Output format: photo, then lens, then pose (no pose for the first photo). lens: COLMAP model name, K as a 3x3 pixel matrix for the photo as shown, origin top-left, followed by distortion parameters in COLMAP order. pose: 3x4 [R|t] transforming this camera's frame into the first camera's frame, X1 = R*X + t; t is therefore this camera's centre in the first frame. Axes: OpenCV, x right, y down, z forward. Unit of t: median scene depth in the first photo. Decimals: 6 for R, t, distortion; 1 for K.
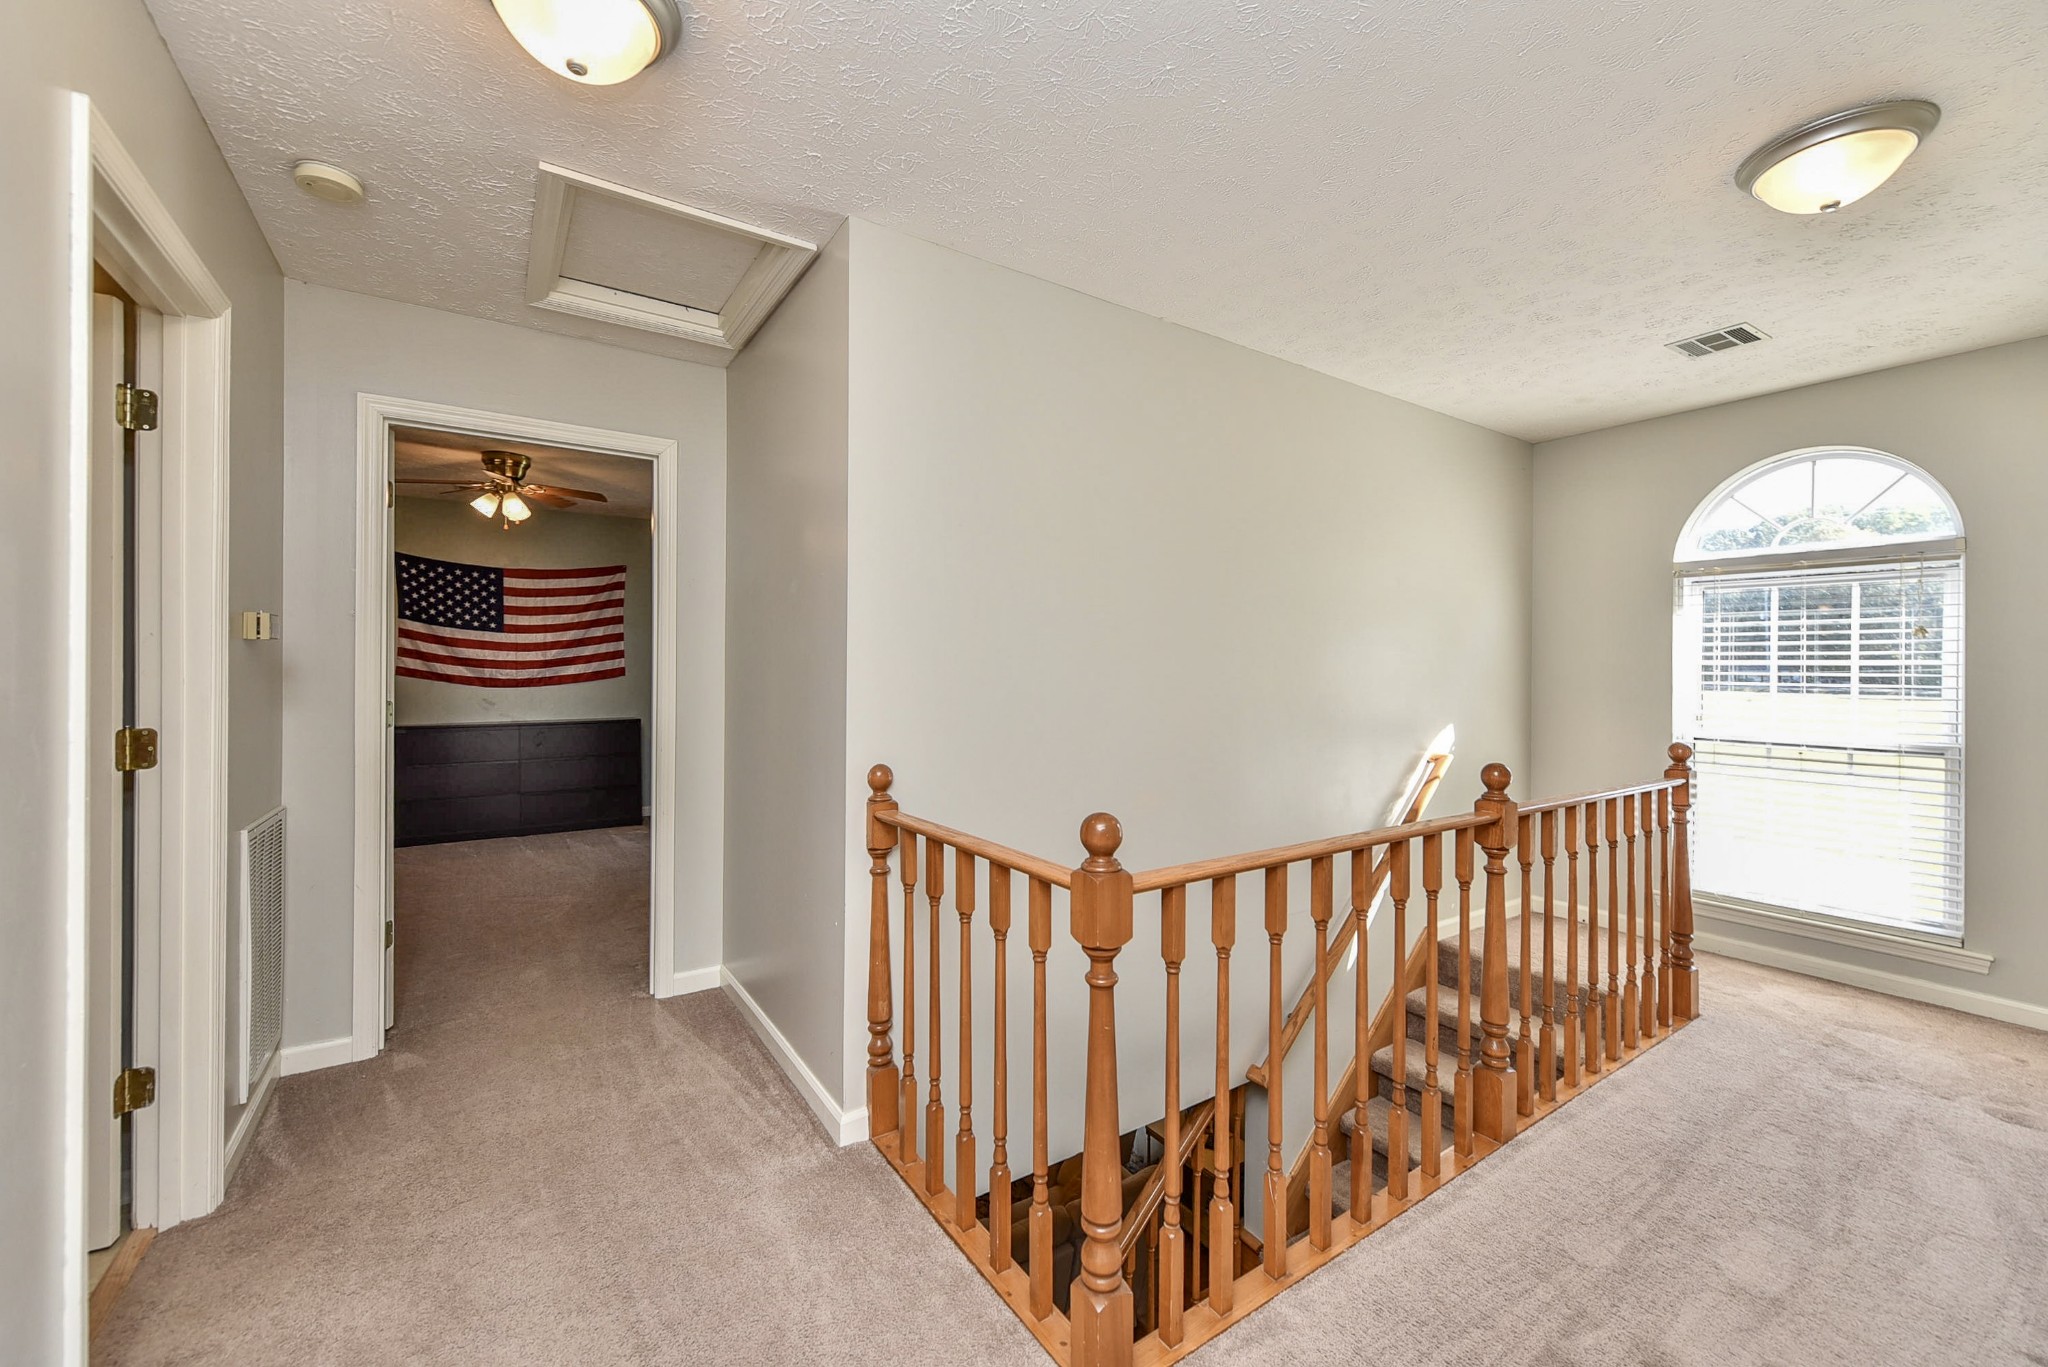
lens RADIAL K [[807.4, 0, 1034.9], [0, 807.4, 673.9], [0, 0, 1]] dist [-0.002818, -0.003391]
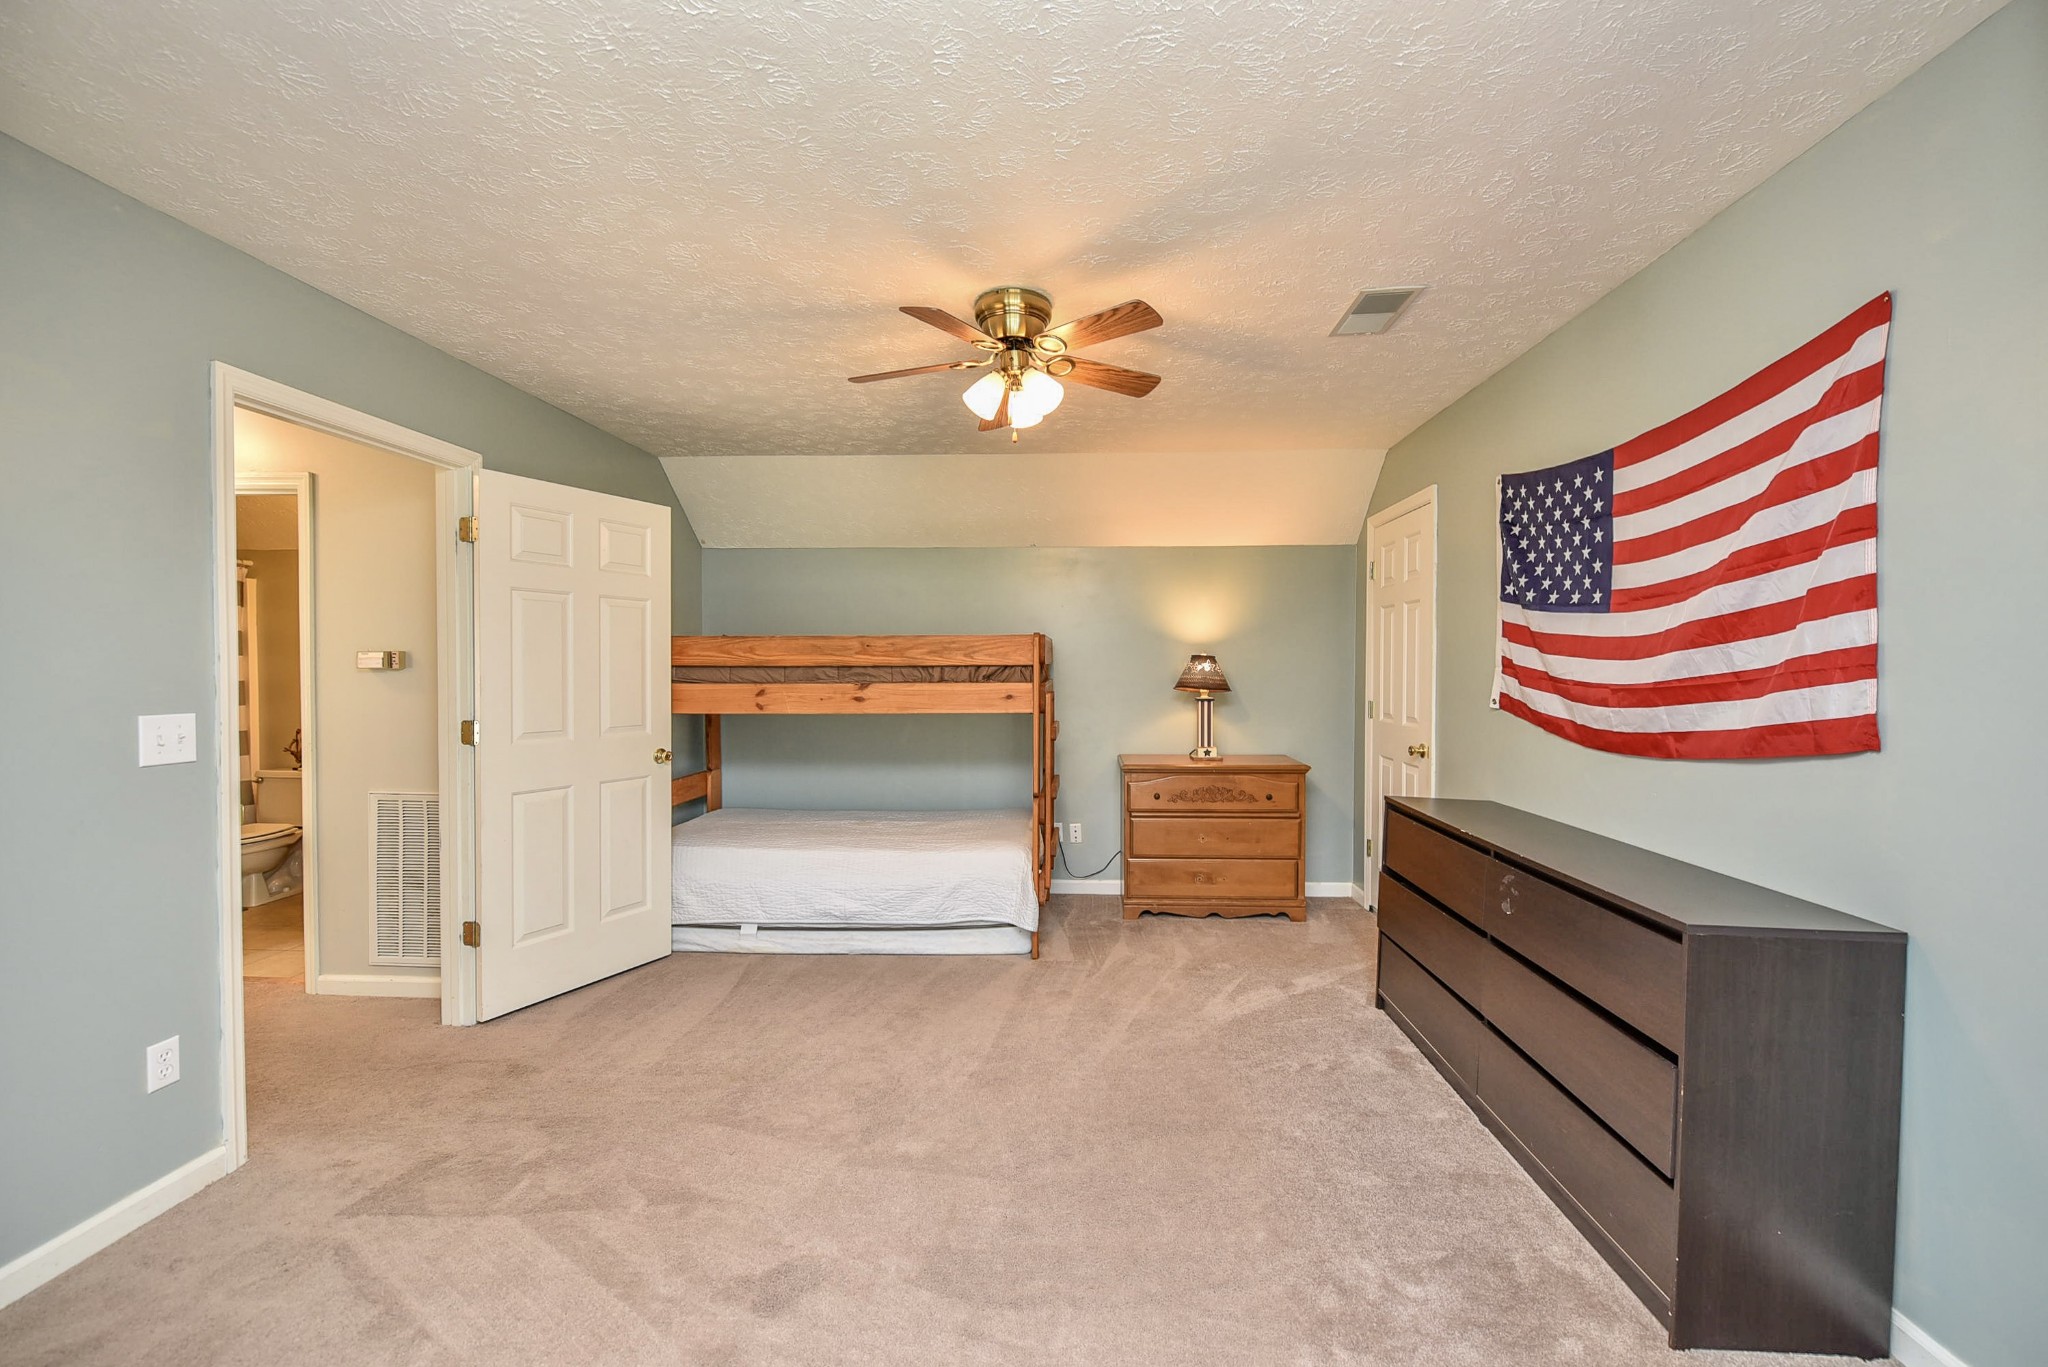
lens RADIAL K [[807.4, 0, 1034.9], [0, 807.4, 673.9], [0, 0, 1]] dist [-0.002818, -0.003391]
pose [[-0.578576, 0.004776, -0.815615, -0.178465], [-0.002838, 0.999965, 0.007868, -0.023673], [0.815624, 0.006867, -0.578542, 0.999543]]
